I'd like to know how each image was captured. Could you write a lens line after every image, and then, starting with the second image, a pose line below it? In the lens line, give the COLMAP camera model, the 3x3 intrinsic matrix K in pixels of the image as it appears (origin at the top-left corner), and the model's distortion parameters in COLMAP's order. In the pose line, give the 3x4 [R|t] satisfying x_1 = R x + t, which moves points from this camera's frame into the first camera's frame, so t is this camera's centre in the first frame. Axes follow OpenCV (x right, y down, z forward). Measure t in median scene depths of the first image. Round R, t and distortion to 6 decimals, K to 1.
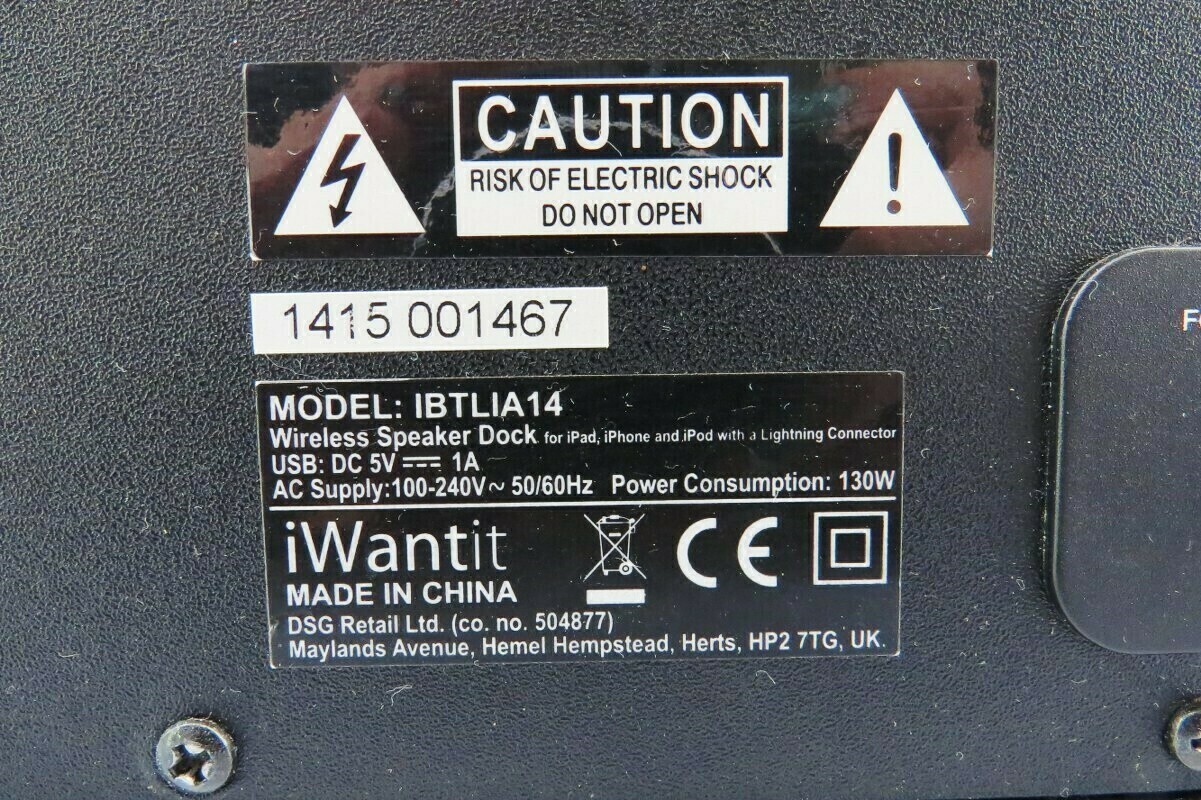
lens RADIAL K [[896.2, 0, 600.1], [0, 896.2, 404.5], [0, 0, 1]] dist [-0.020015, -0.007139]
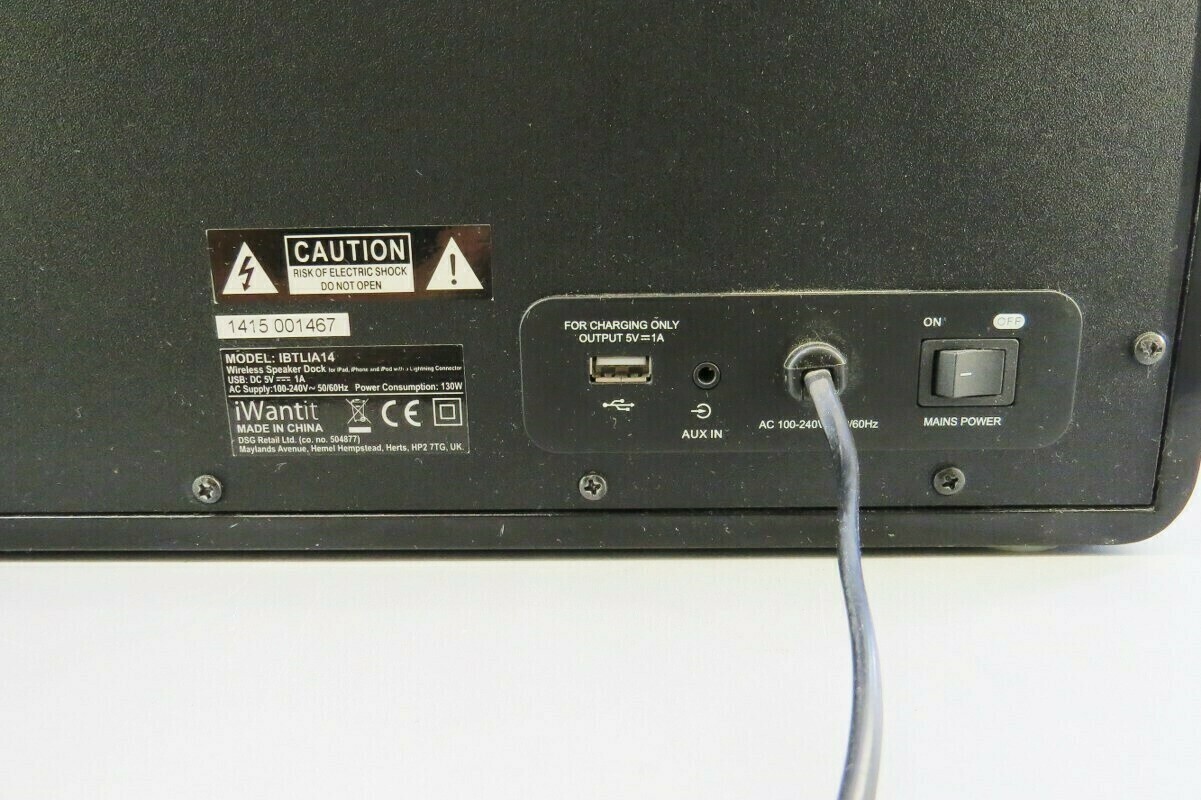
lens RADIAL K [[896.2, 0, 600.6], [0, 896.2, 397.0], [0, 0, 1]] dist [-0.020015, -0.007139]
pose [[0.998601, 0.002692, -0.052803, 0.871245], [0.004870, 0.989773, 0.142570, -0.253580], [0.052647, -0.142628, 0.988375, -1.556966]]
